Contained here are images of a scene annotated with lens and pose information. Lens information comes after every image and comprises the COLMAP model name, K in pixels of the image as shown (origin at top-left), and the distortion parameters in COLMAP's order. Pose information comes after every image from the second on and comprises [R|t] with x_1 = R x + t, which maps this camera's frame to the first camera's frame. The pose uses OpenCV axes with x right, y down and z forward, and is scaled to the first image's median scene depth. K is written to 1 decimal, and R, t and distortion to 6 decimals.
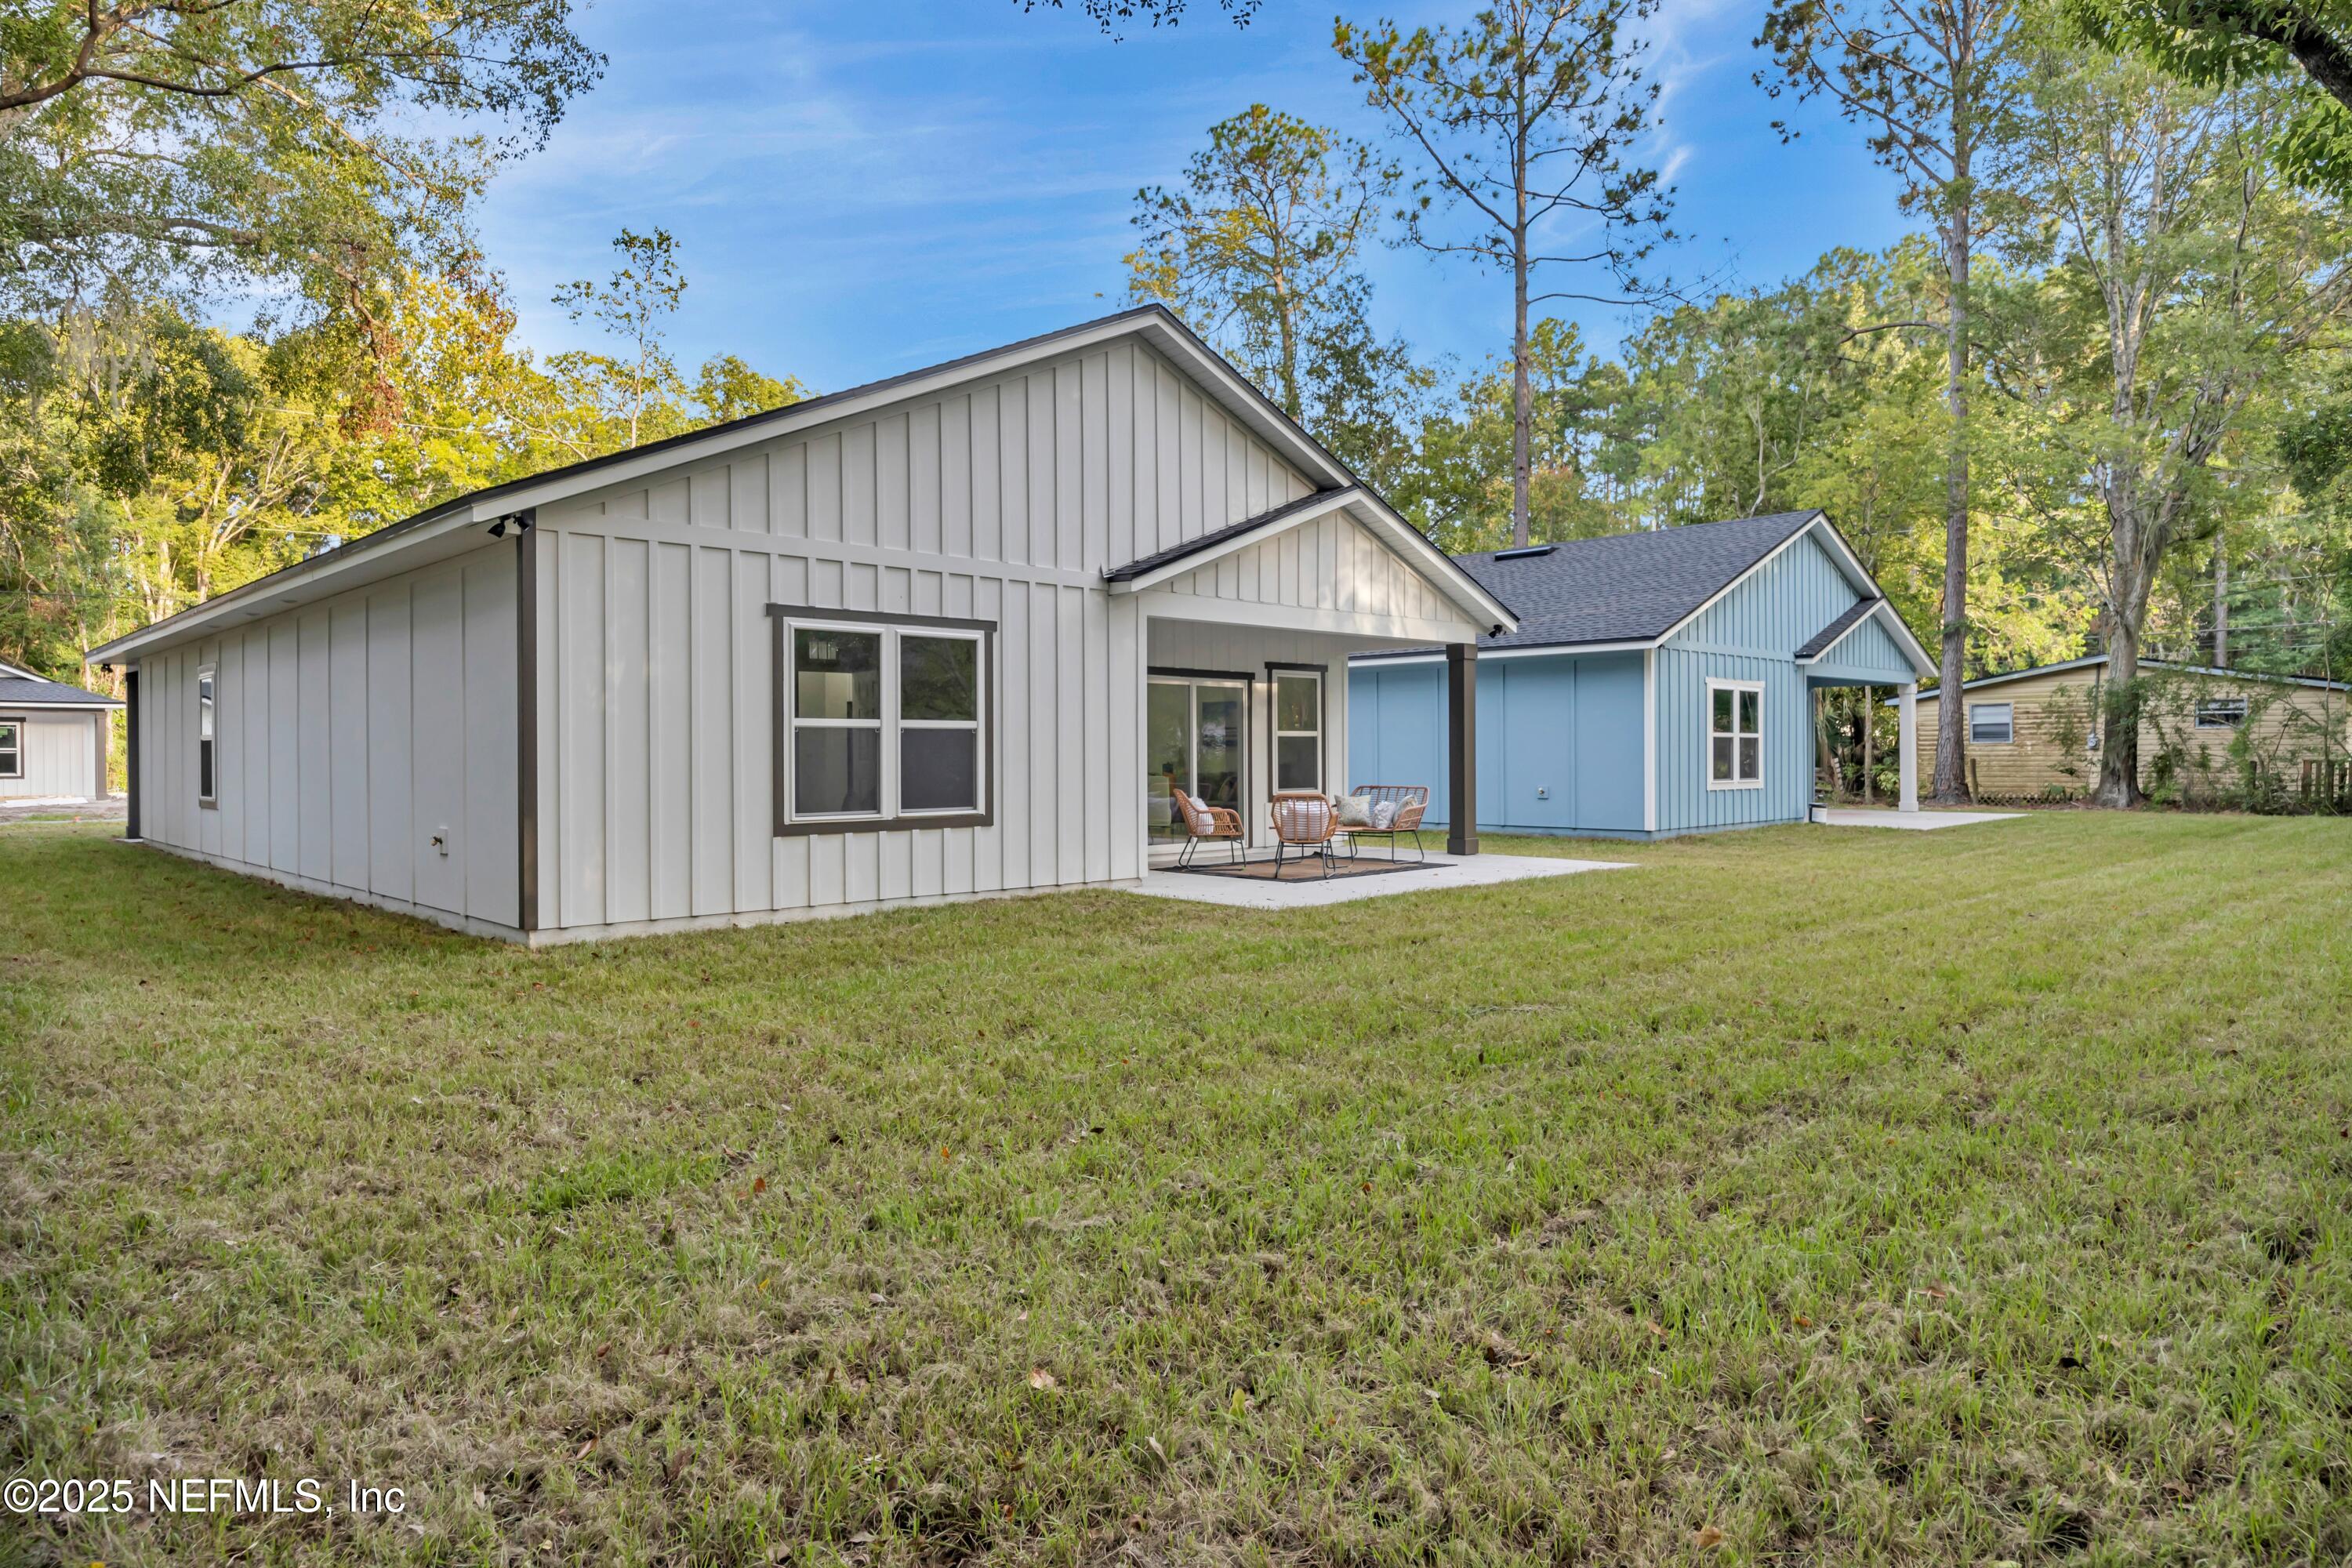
lens RADIAL K [[1384.0, 0, 1180.8], [0, 1384.0, 770.8], [0, 0, 1]] dist [-0.015890, 0.002333]
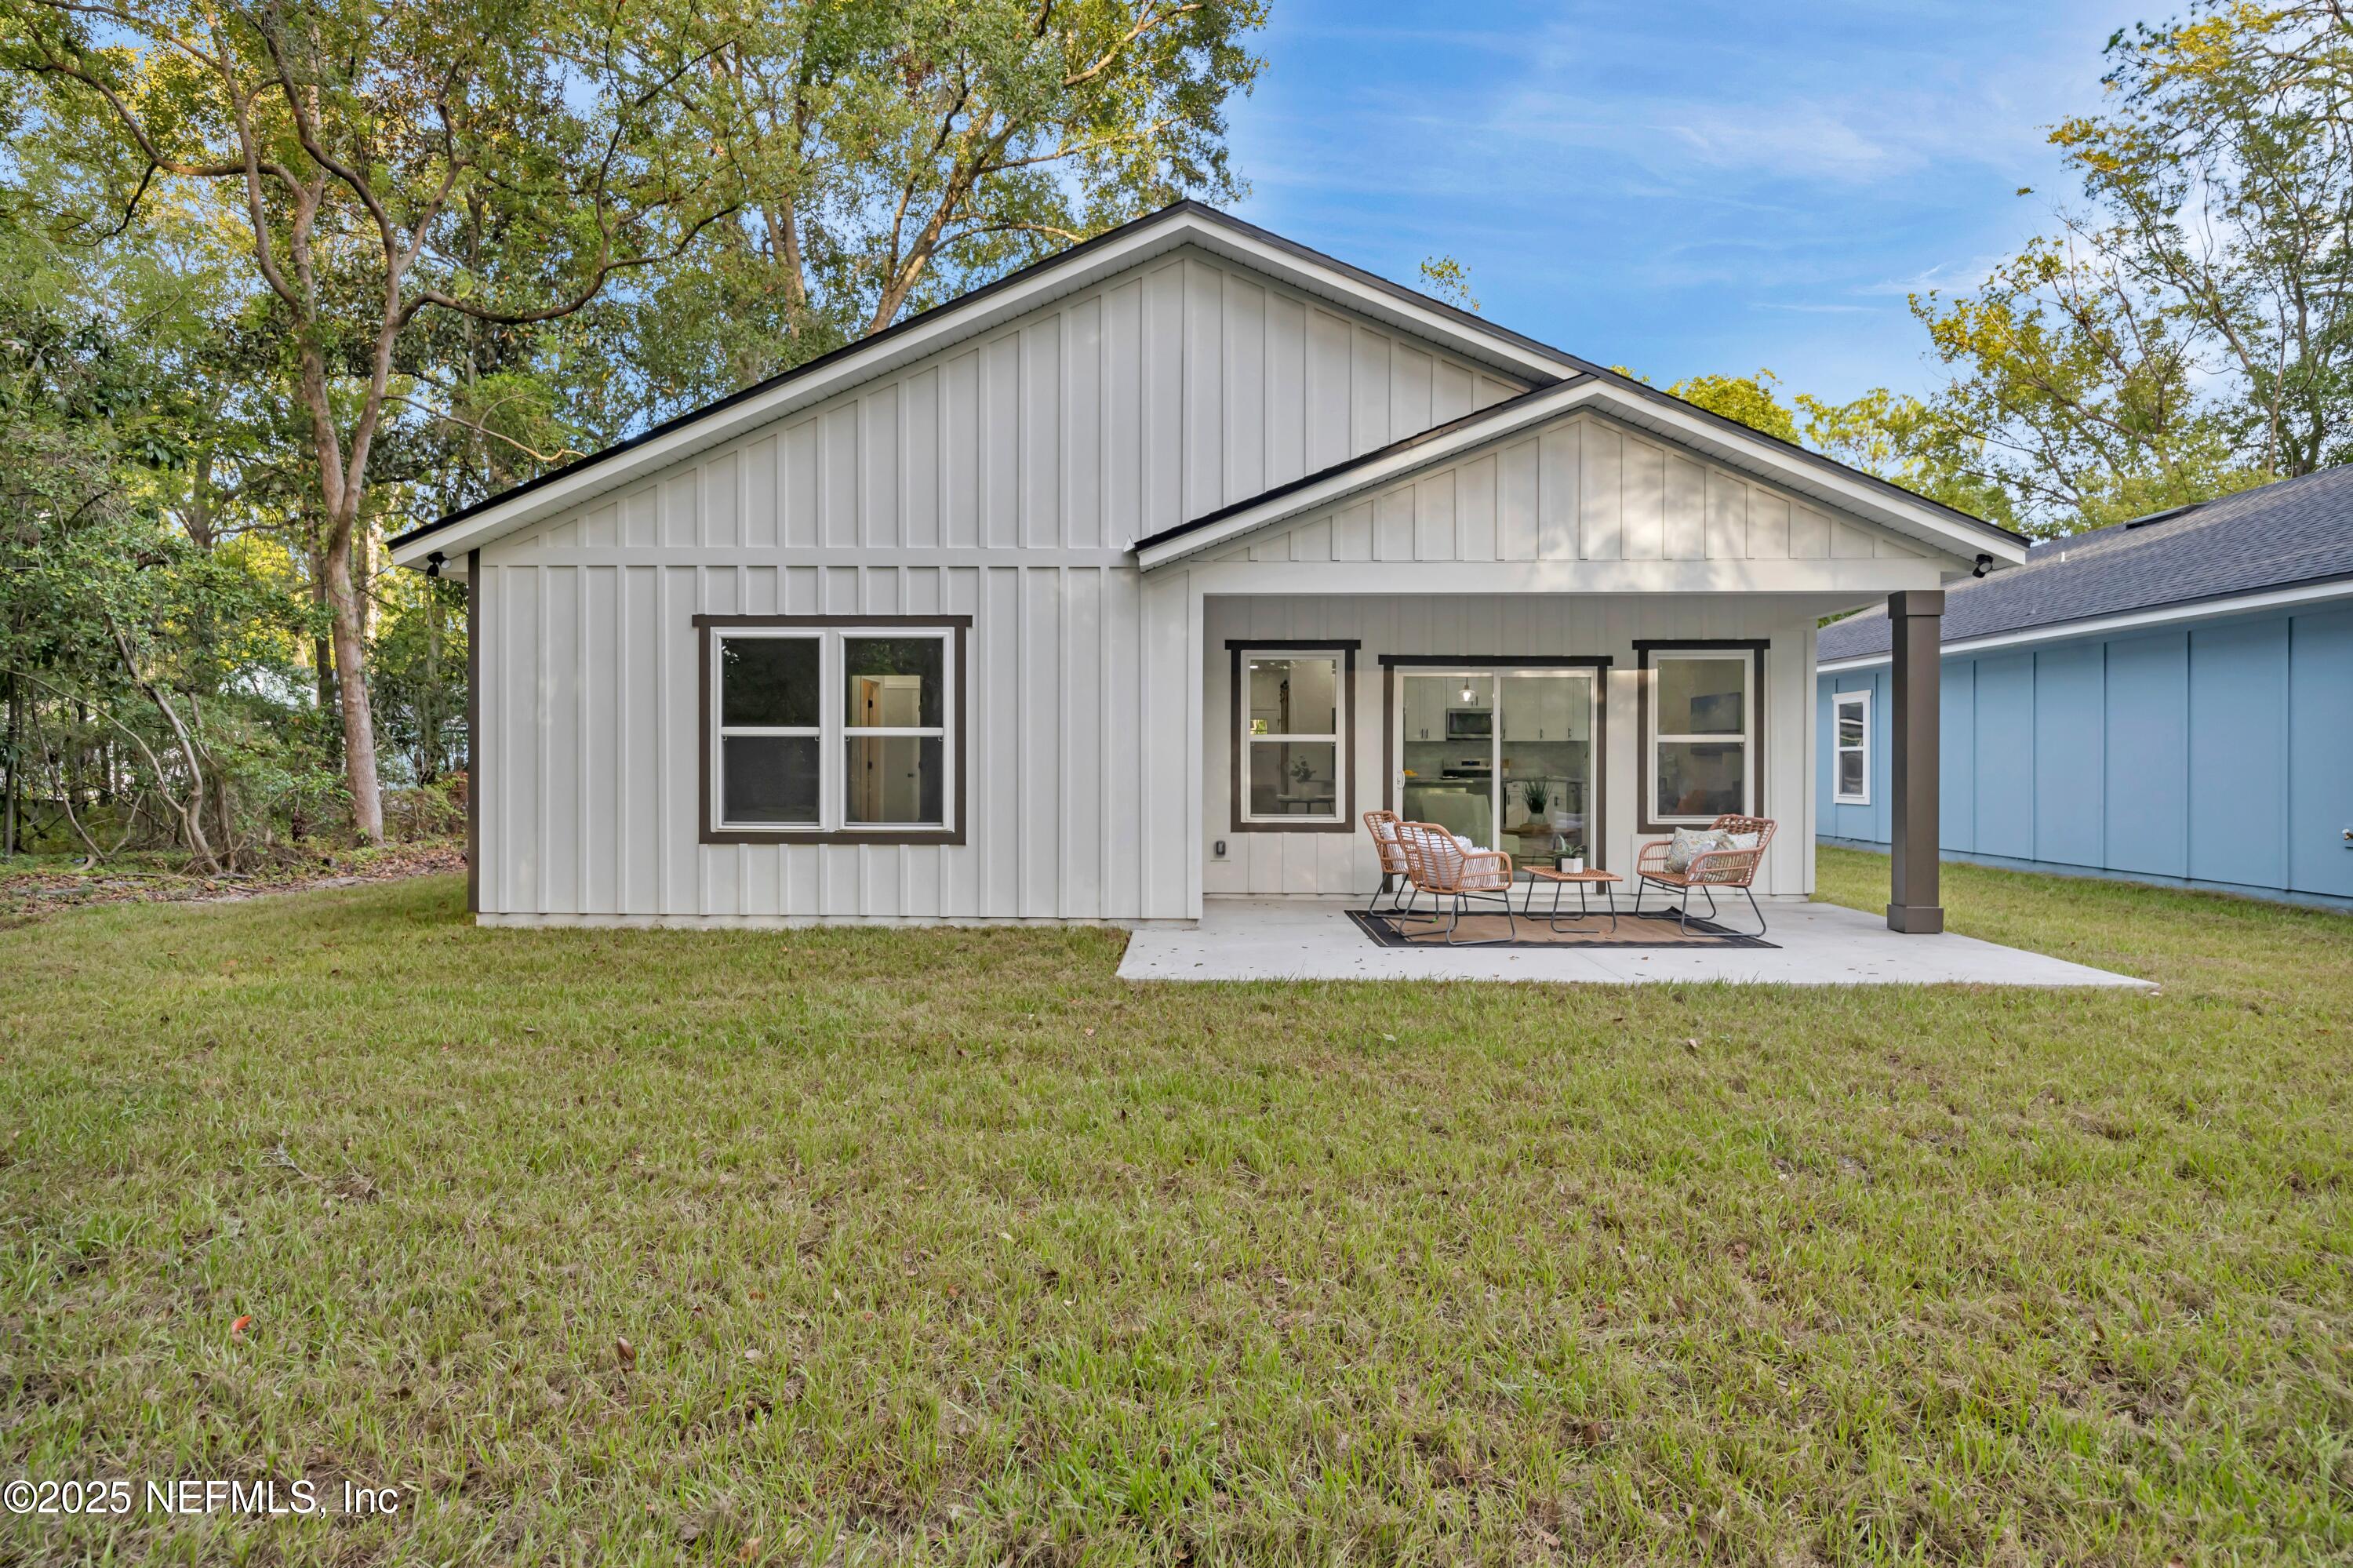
lens RADIAL K [[1278.8, 0, 1180.0], [0, 1278.8, 780.7], [0, 0, 1]] dist [-0.002354, 0.000022]
pose [[0.693120, 0.019711, -0.720552, 0.554189], [-0.015568, 0.999802, 0.012375, -0.014040], [0.720654, 0.002640, 0.693290, 0.528159]]
